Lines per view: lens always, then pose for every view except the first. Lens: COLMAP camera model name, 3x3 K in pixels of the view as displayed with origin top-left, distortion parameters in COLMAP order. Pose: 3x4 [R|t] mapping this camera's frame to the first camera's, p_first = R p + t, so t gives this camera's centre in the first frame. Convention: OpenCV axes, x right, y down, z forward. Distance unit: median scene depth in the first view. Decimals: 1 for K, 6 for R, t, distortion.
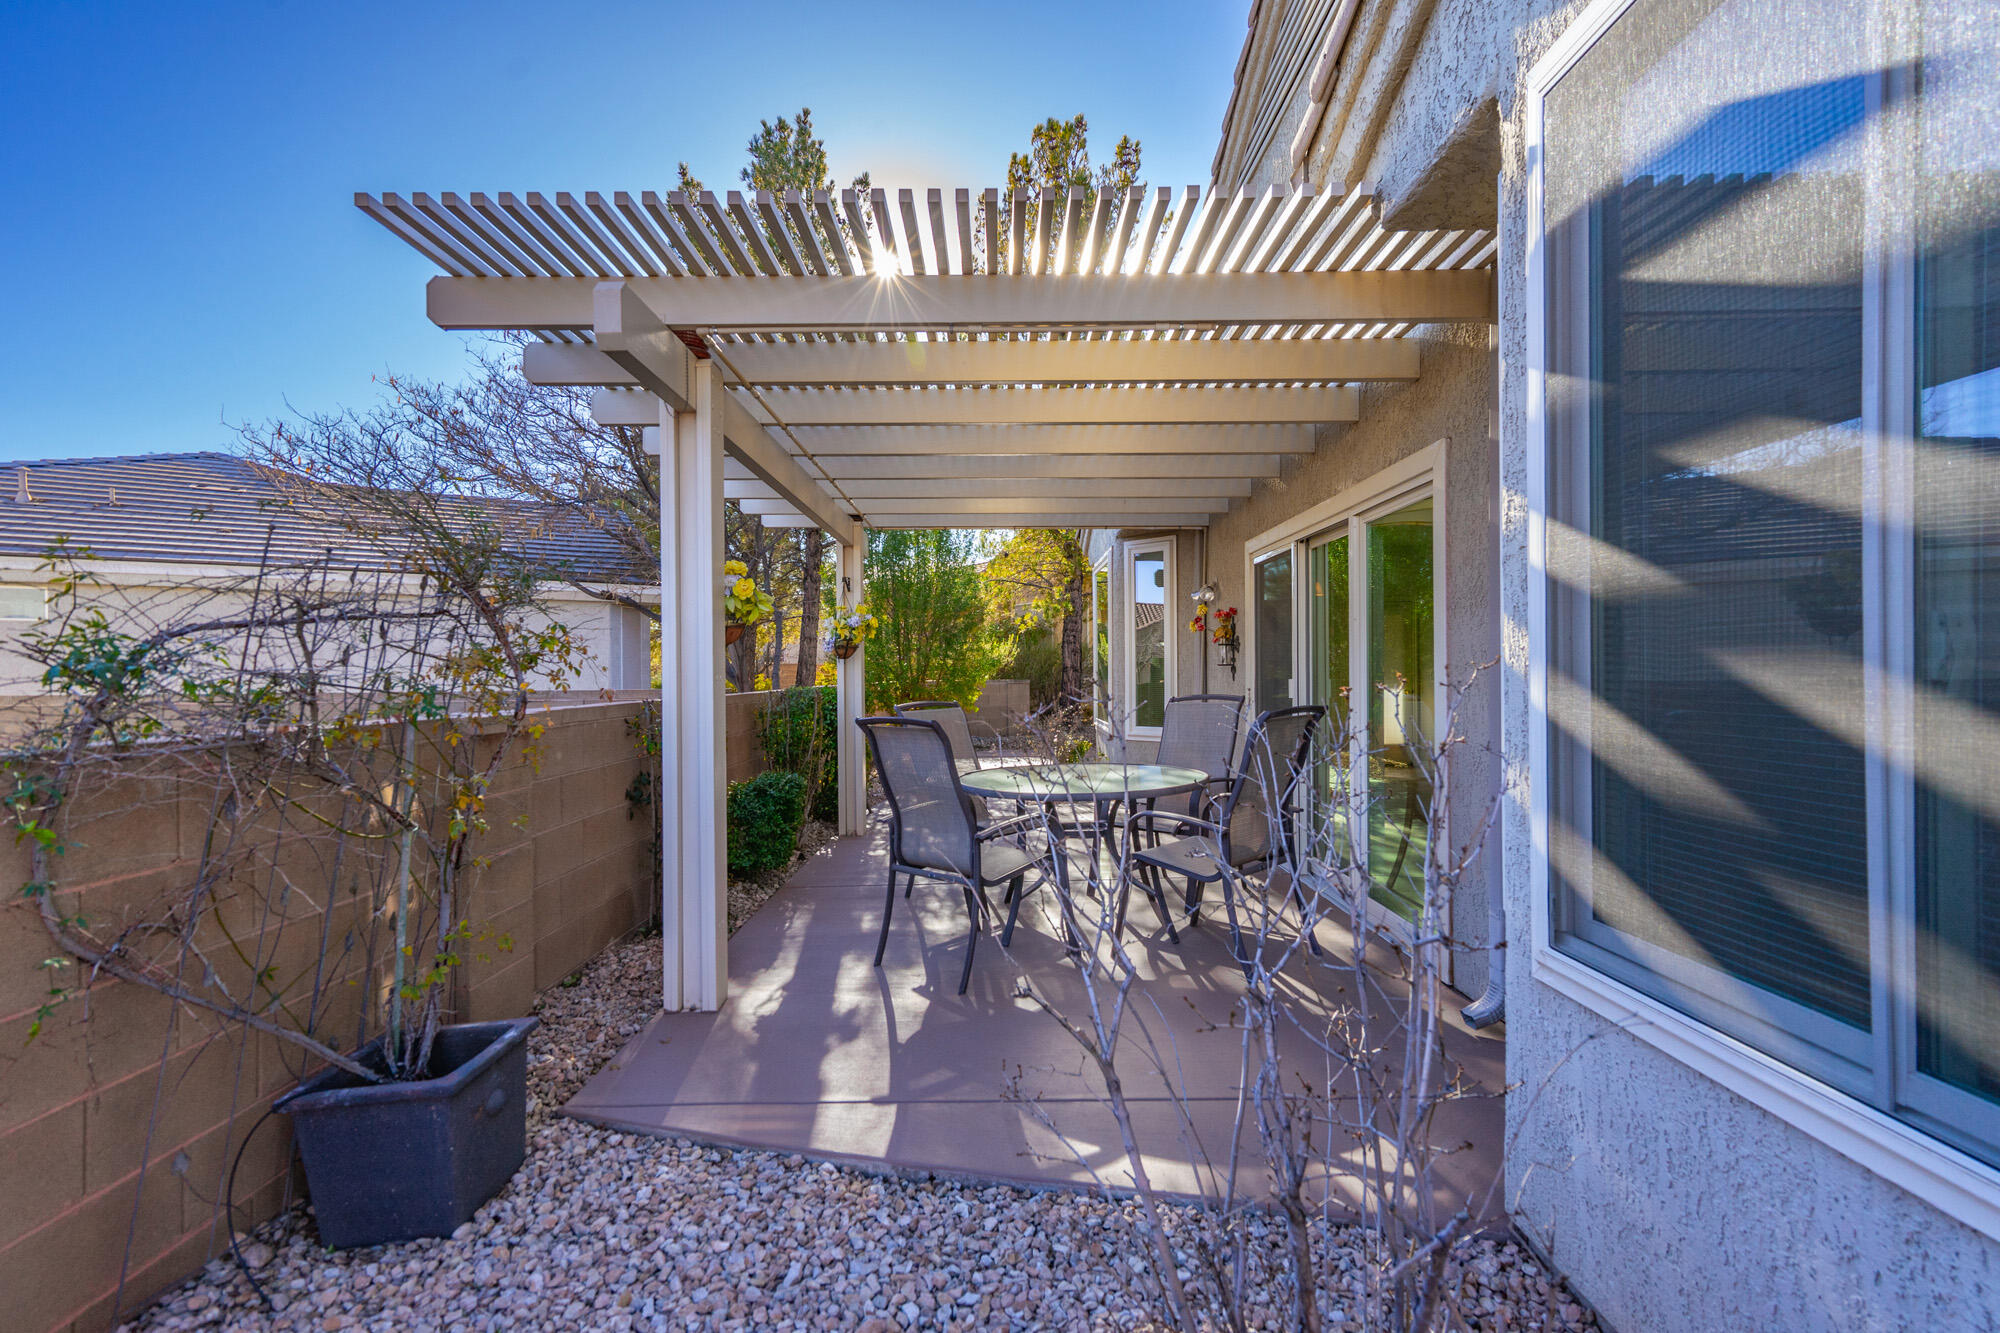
lens RADIAL K [[913.5, 0, 1001.8], [0, 913.5, 660.0], [0, 0, 1]] dist [-0.003461, 0.000061]
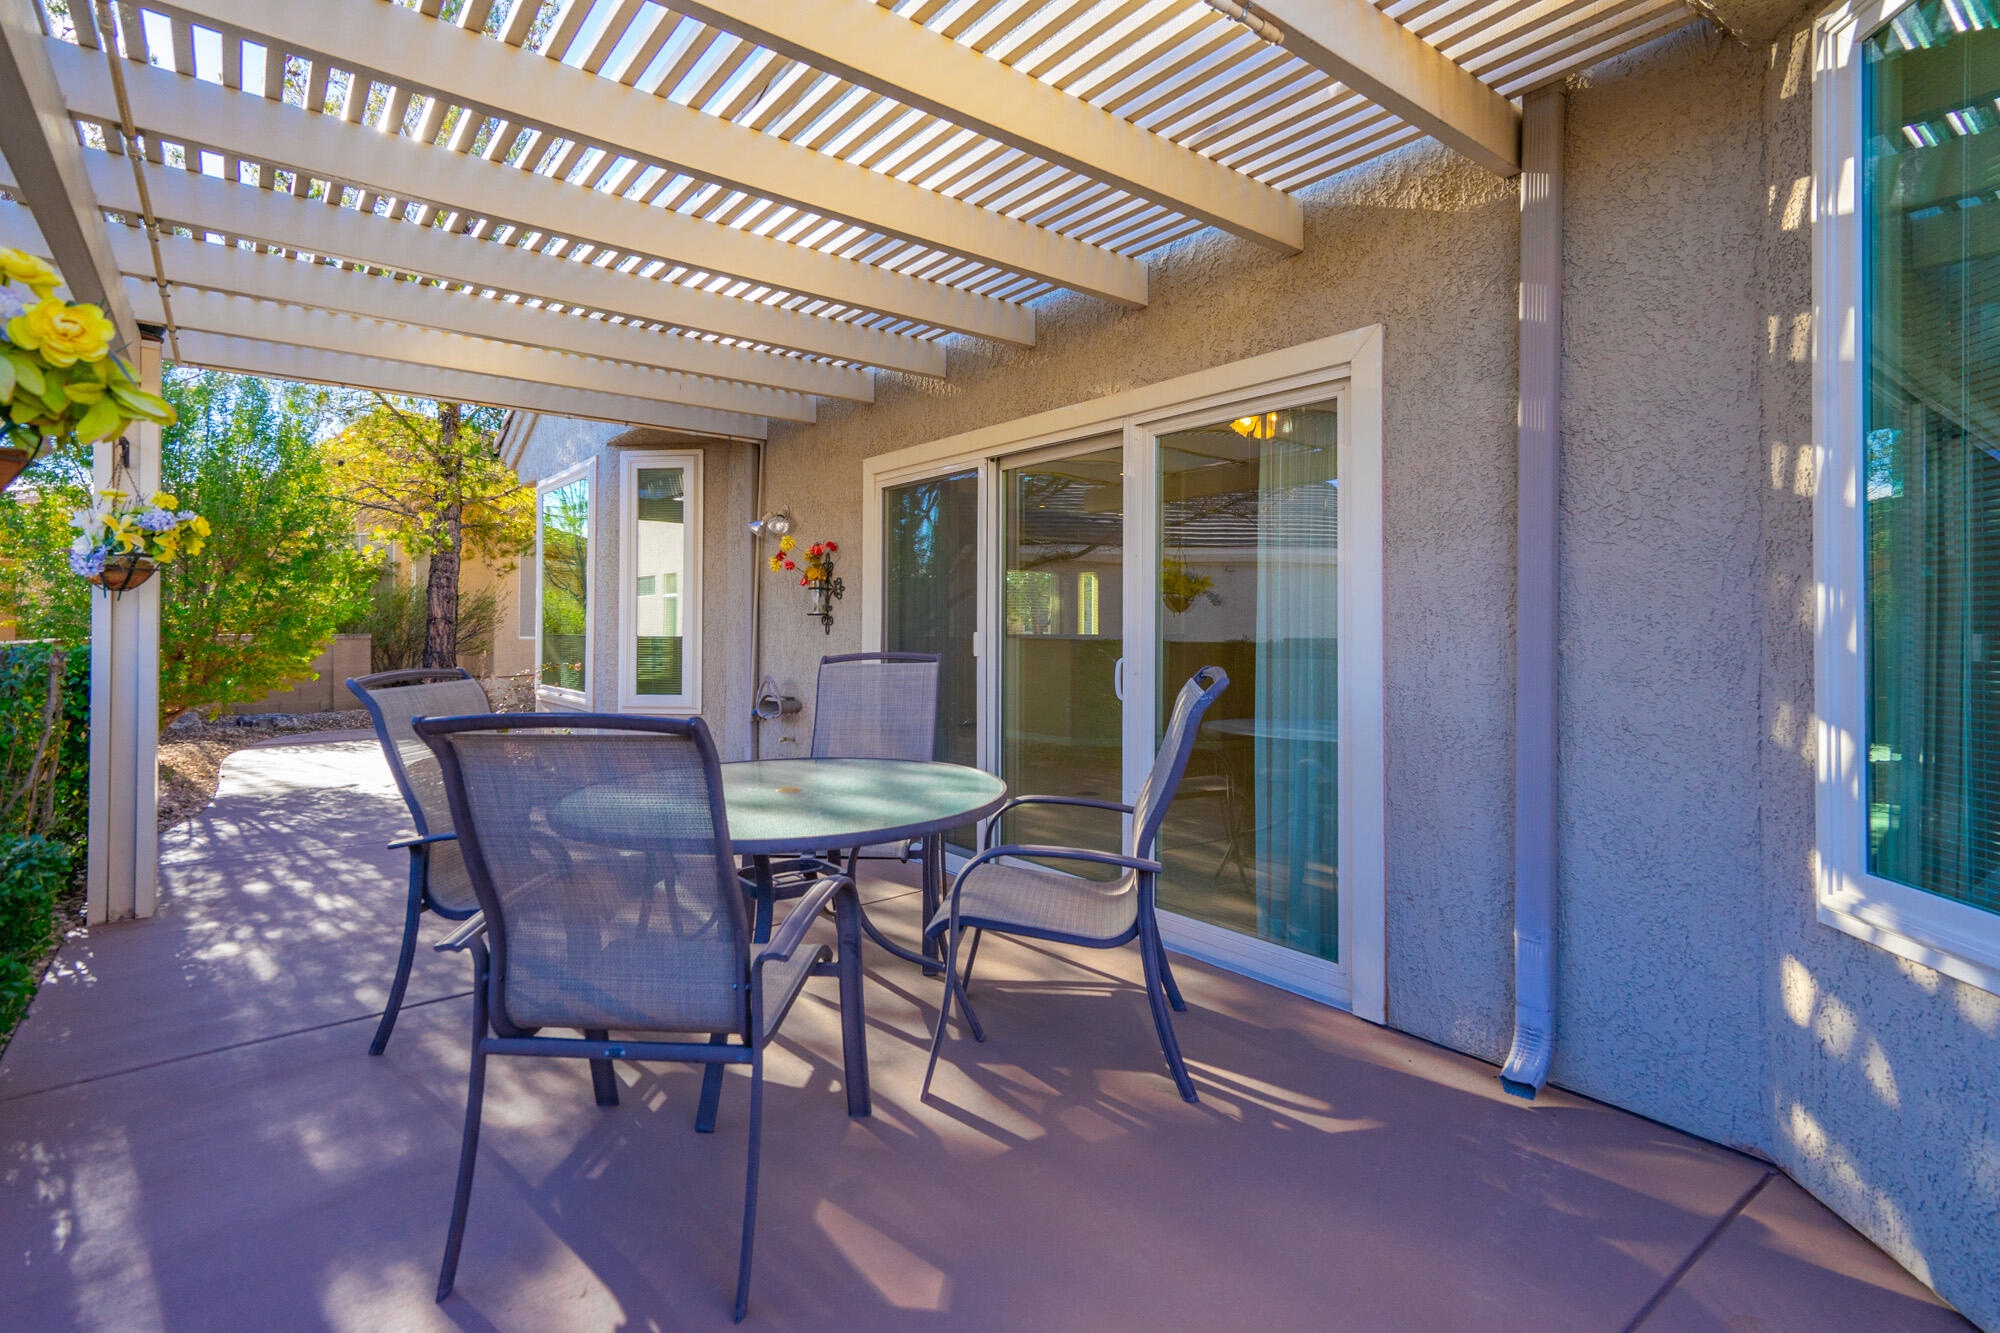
lens RADIAL K [[891.4, 0, 997.1], [0, 891.4, 627.8], [0, 0, 1]] dist [0.002485, 0.000306]
pose [[0.769752, 0.006334, 0.638312, -0.137821], [-0.015045, 0.999853, 0.008221, 0.008173], [-0.638166, -0.015931, 0.769734, 0.339411]]
